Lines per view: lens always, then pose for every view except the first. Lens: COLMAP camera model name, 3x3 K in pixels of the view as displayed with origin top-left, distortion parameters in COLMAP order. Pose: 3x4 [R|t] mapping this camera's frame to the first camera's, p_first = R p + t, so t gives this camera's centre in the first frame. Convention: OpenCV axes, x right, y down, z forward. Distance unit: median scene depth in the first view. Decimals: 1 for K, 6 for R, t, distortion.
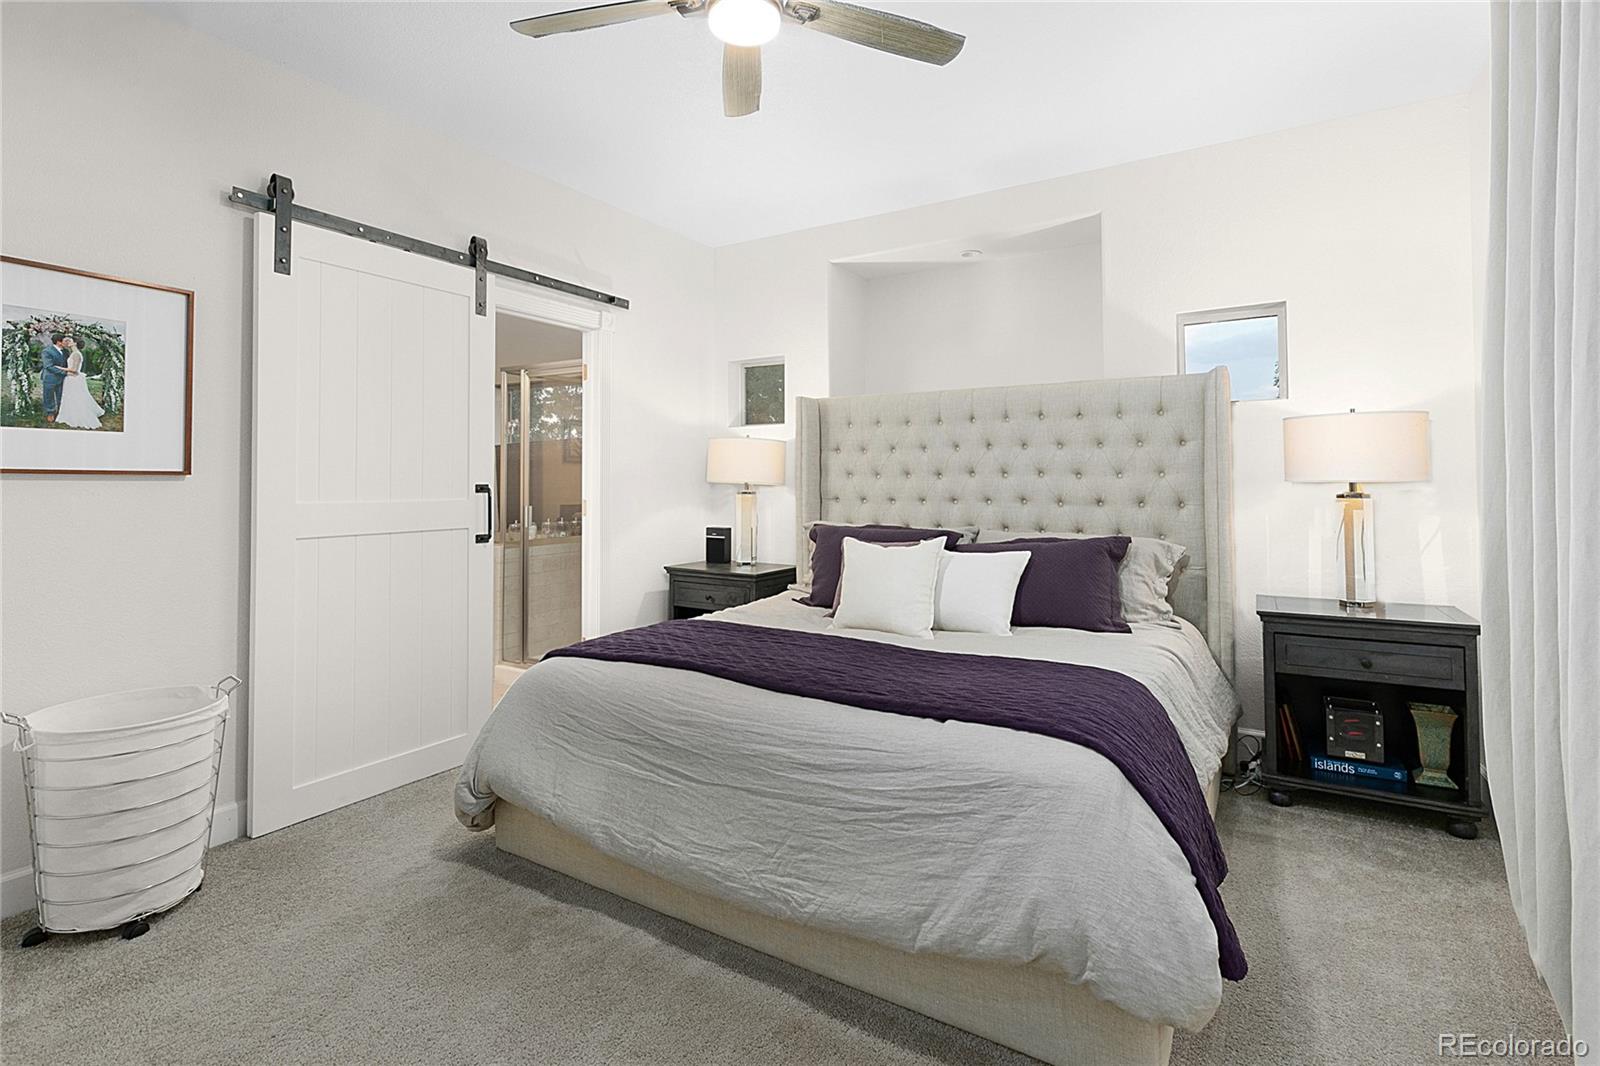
lens RADIAL K [[749.4, 0, 789.6], [0, 749.4, 475.7], [0, 0, 1]] dist [-0.000785, -0.000026]
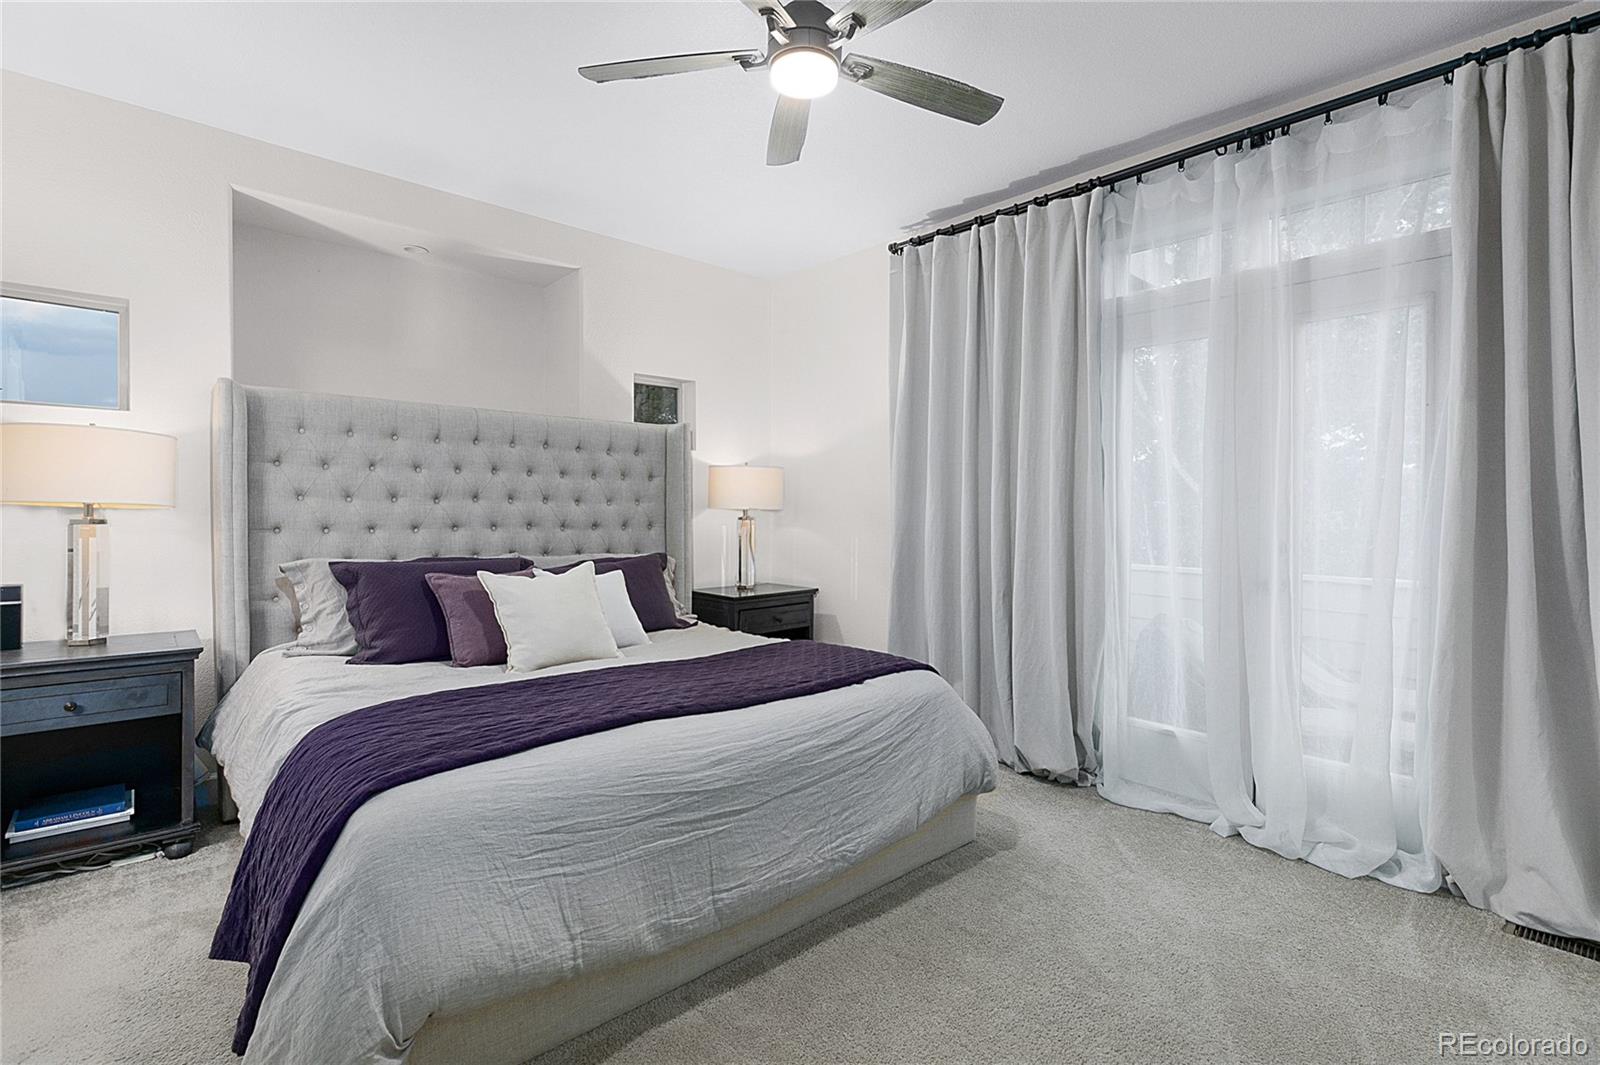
lens RADIAL K [[749.4, 0, 795.1], [0, 749.4, 525.0], [0, 0, 1]] dist [-0.000785, -0.000026]
pose [[0.285919, -0.016400, 0.958113, -0.744889], [-0.017367, 0.999601, 0.022293, 0.003963], [-0.958096, -0.023013, 0.285520, 0.469013]]
